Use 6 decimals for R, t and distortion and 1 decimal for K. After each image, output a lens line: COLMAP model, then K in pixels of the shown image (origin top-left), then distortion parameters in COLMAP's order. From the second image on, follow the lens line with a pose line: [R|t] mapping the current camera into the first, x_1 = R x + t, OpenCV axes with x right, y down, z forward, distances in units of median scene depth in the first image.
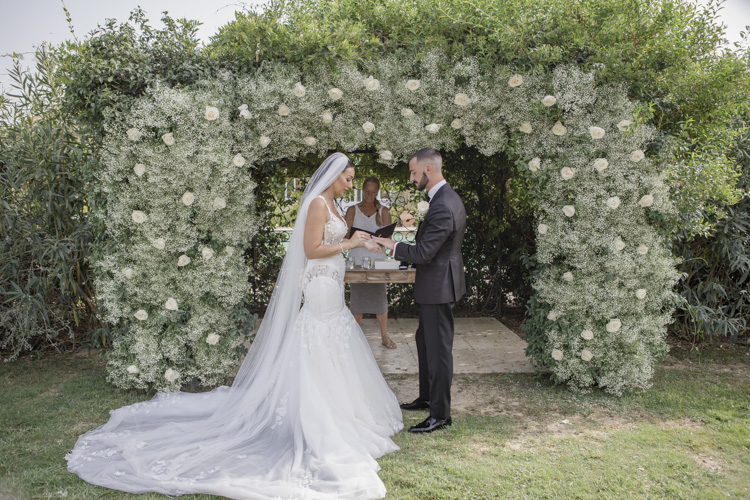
lens RADIAL K [[648.4, 0, 373.8], [0, 648.4, 265.6], [0, 0, 1]] dist [-0.057753, 0.016308]
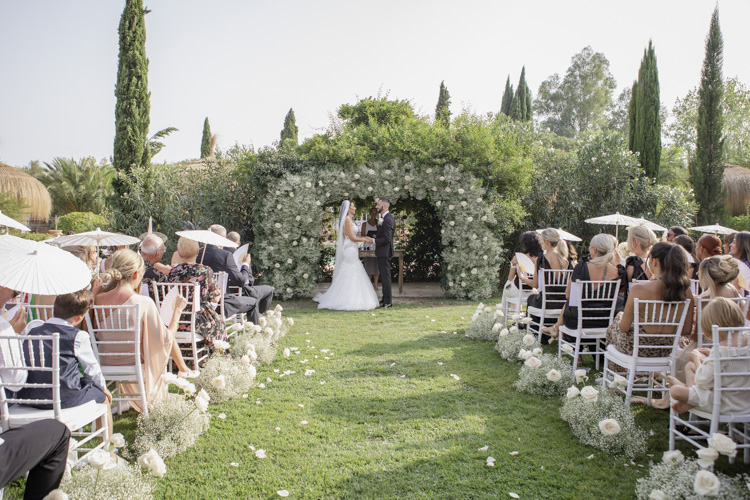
lens RADIAL K [[573.0, 0, 358.2], [0, 573.0, 238.3], [0, 0, 1]] dist [-0.089239, 0.046228]
pose [[0.999438, -0.001981, -0.033452, 0.019019], [-0.000312, 0.997658, -0.068397, 0.122472], [0.033509, 0.068369, 0.997097, -1.163400]]
